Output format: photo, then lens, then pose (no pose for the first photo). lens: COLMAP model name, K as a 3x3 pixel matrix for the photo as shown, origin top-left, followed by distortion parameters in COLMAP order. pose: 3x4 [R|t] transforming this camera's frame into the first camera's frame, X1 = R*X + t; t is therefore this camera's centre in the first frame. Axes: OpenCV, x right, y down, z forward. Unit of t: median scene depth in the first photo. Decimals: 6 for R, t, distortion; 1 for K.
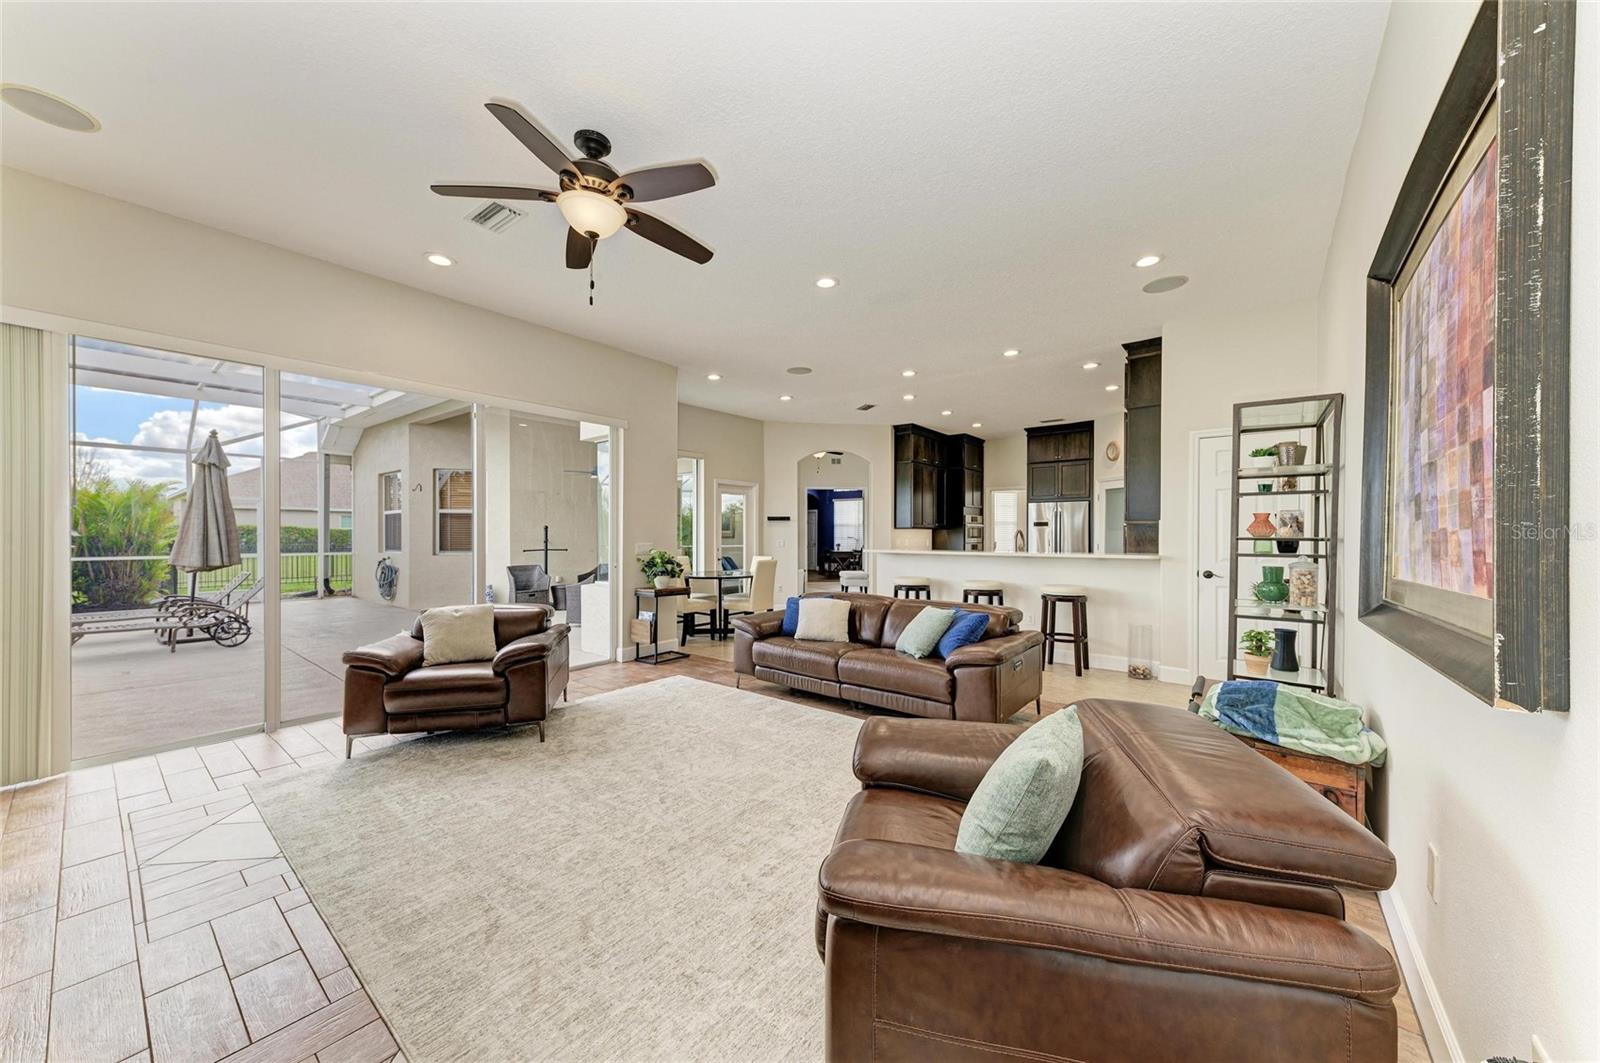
lens RADIAL K [[564.6, 0, 800.0], [0, 564.6, 531.5], [0, 0, 1]] dist [0.014015, -0.004948]
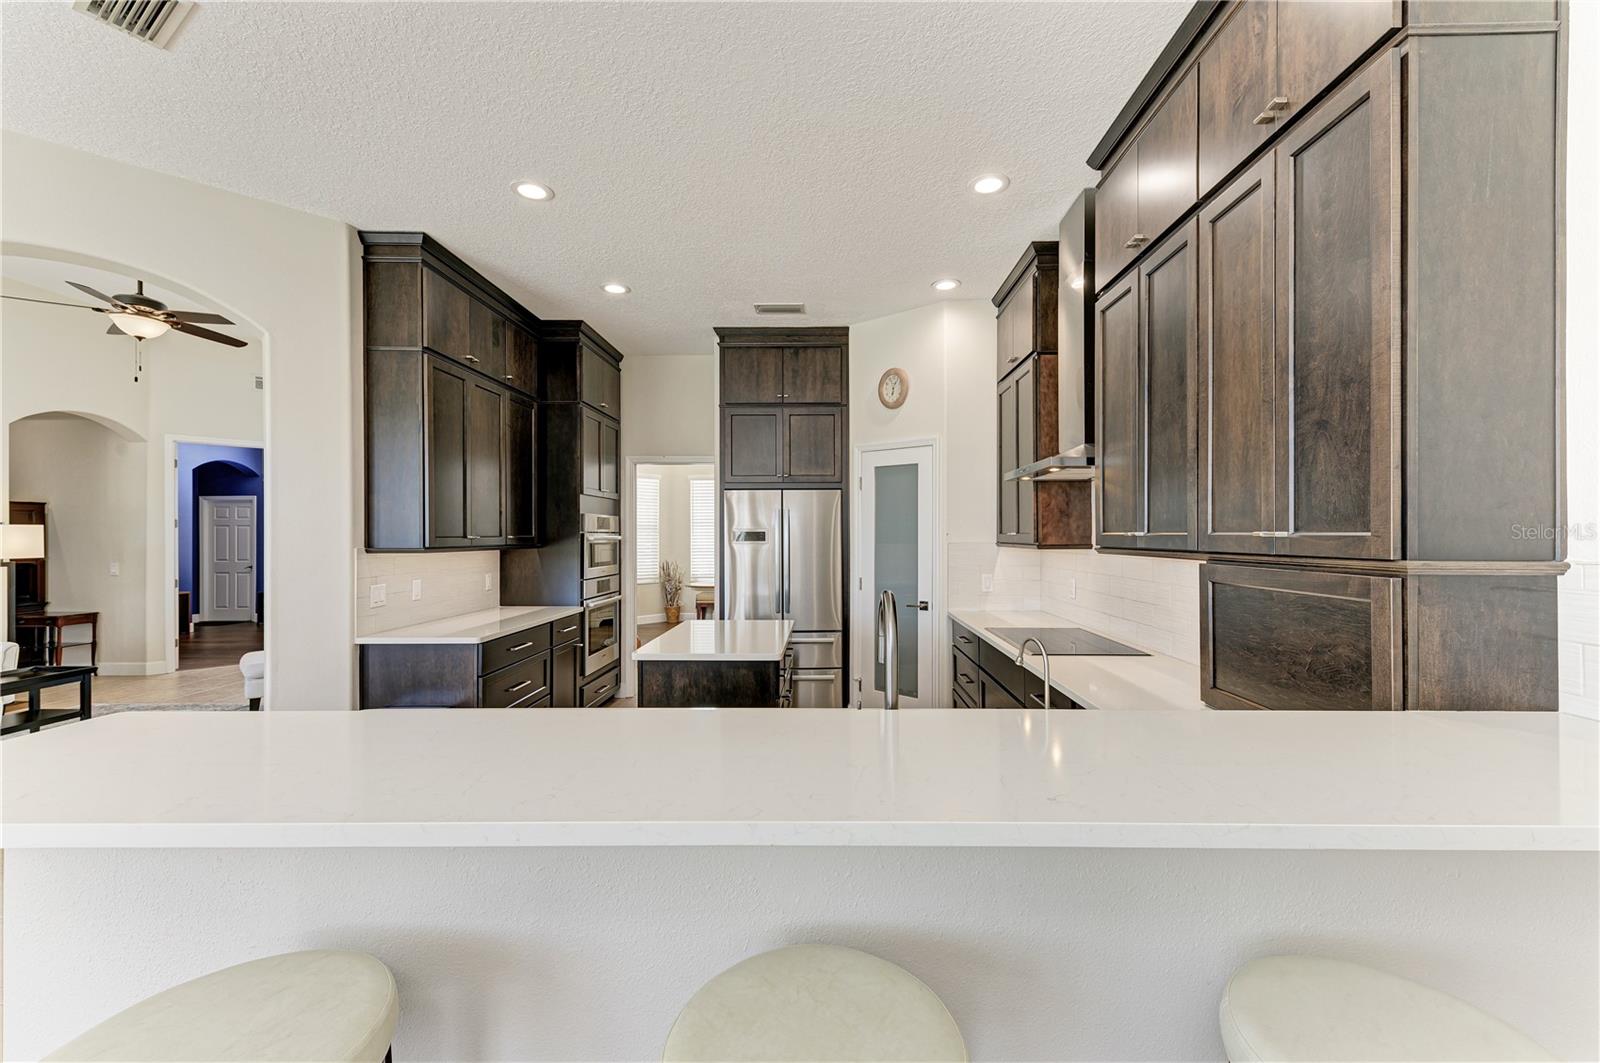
lens RADIAL K [[639.1, 0, 821.0], [0, 639.1, 538.6], [0, 0, 1]] dist [0.000425, -0.000049]
pose [[0.794103, -0.008234, 0.607727, 0.154306], [0.002132, 0.999940, 0.010763, -0.016524], [-0.607779, -0.007251, 0.794073, 0.557197]]
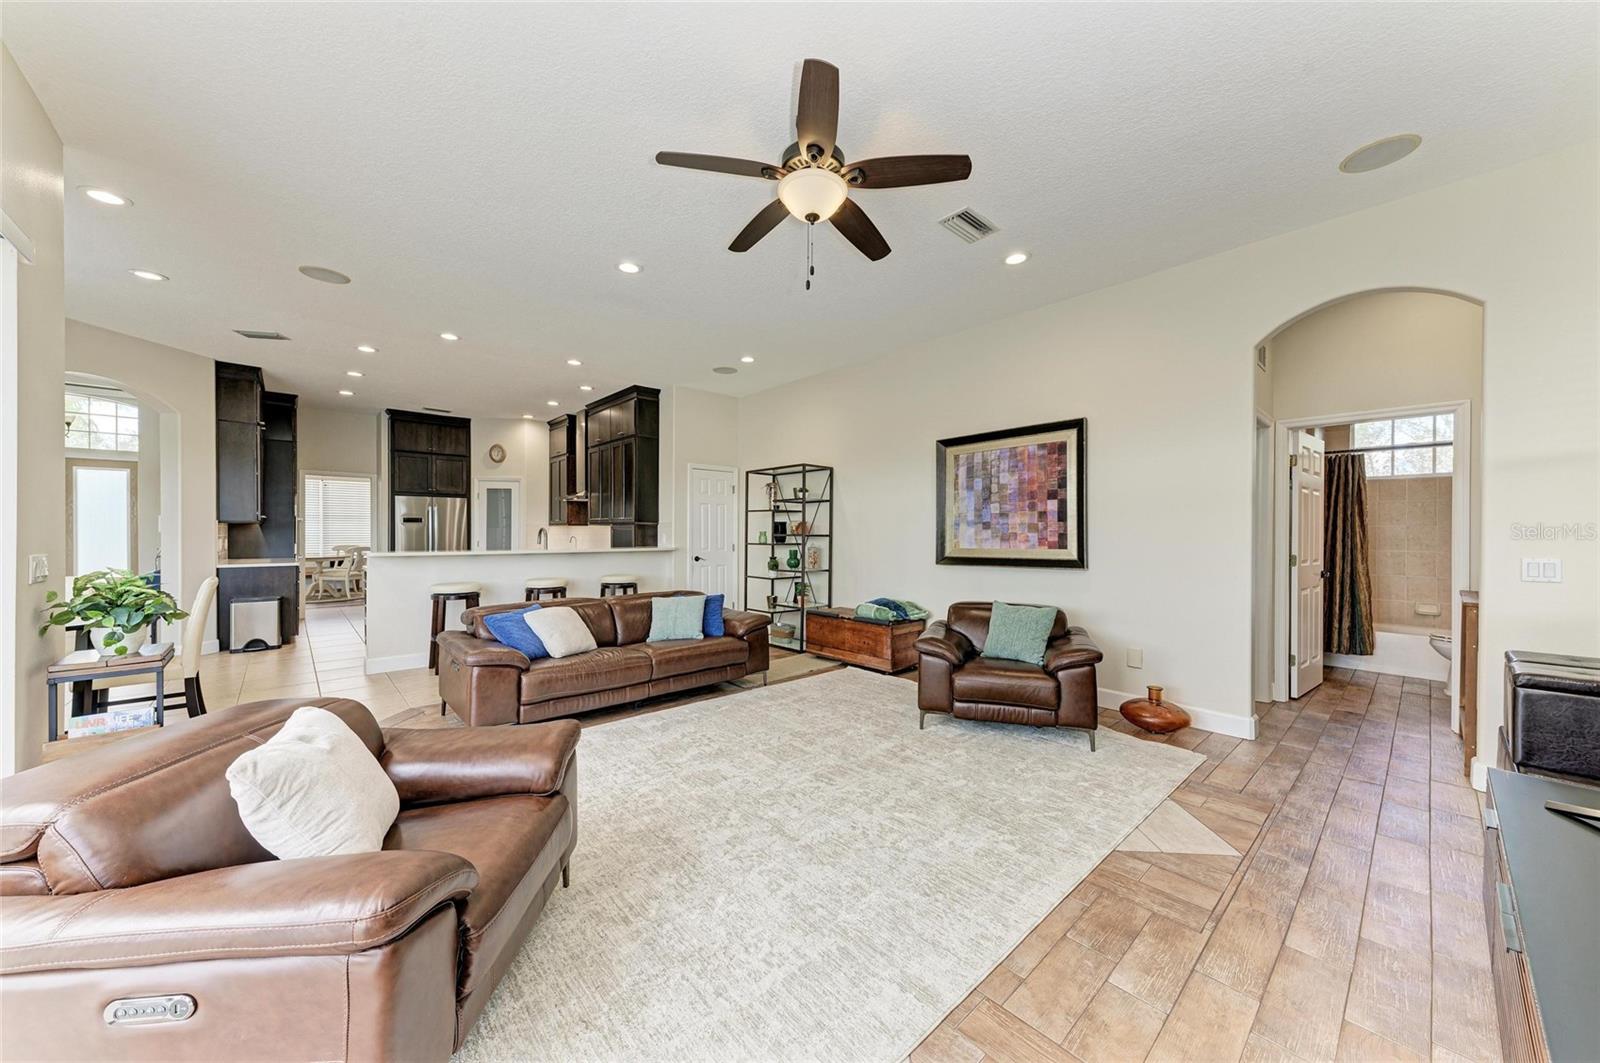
lens RADIAL K [[564.6, 0, 800.0], [0, 564.6, 531.5], [0, 0, 1]] dist [0.014015, -0.004948]
pose [[0.171028, -0.003342, 0.985260, -0.368257], [-0.004425, 0.999982, 0.004160, -0.001809], [-0.985256, -0.005071, 0.171010, 0.243314]]
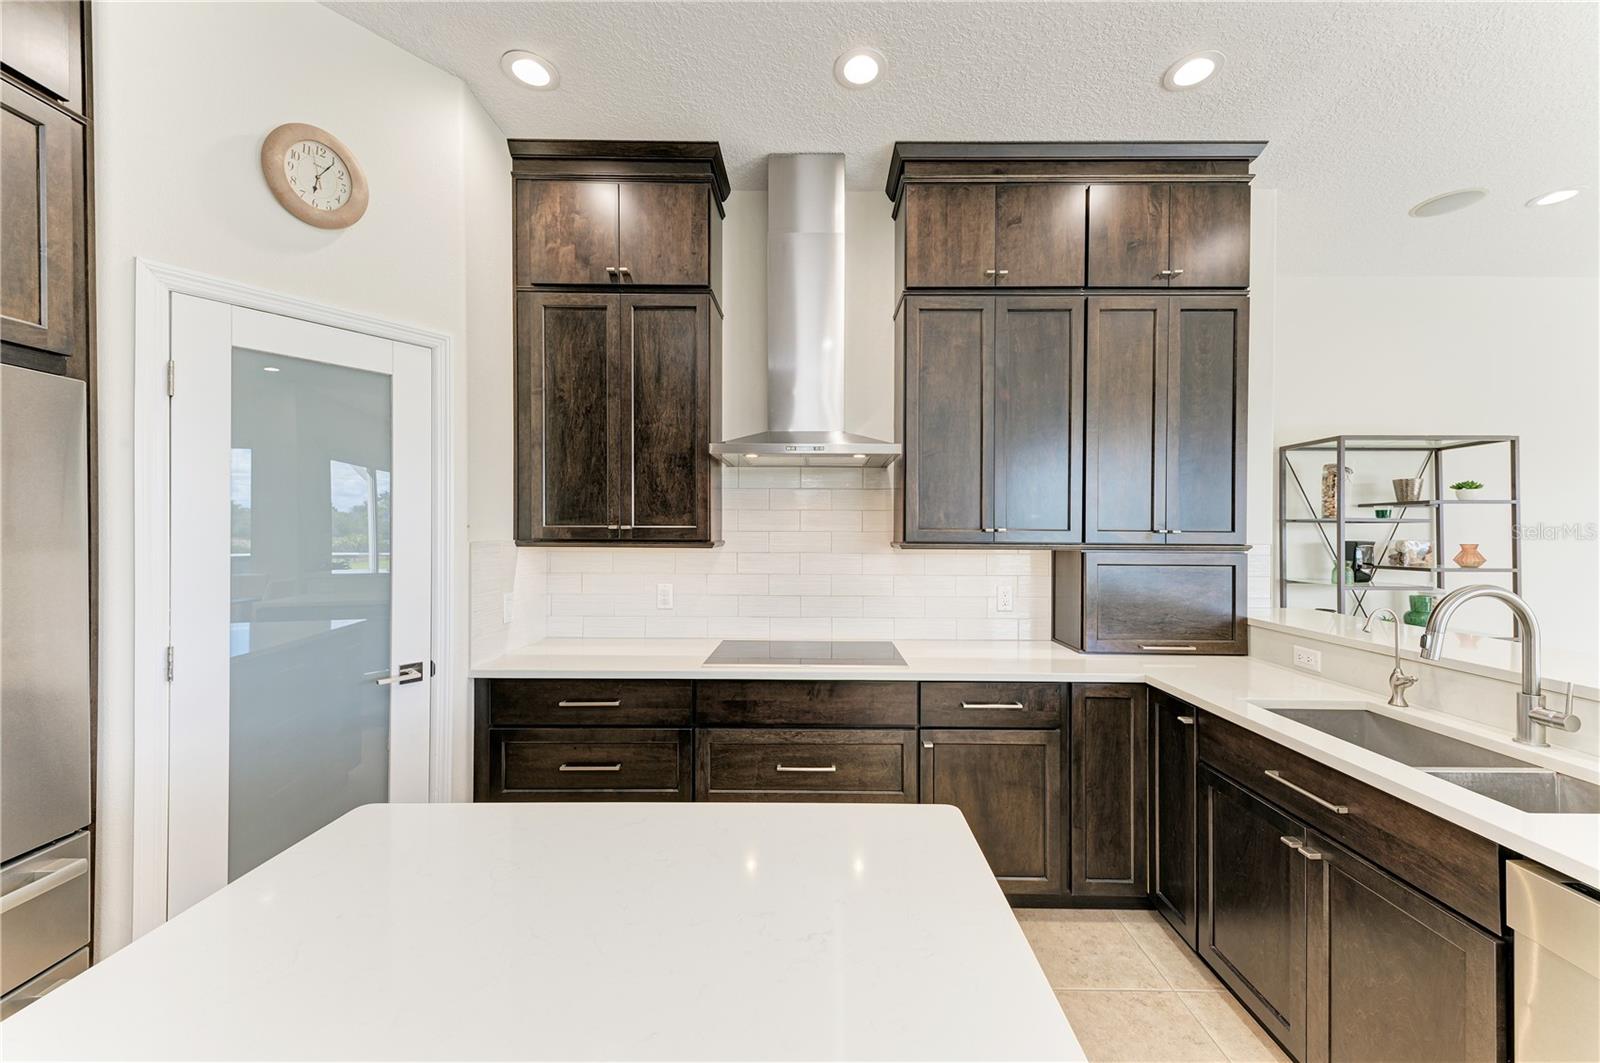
lens RADIAL K [[580.1, 0, 795.0], [0, 580.1, 537.3], [0, 0, 1]] dist [0.015899, -0.005212]
pose [[-0.610063, -0.021123, 0.792071, 0.255594], [-0.012870, 0.999777, 0.016750, -0.015294], [-0.792248, 0.000025, -0.610199, 0.924179]]
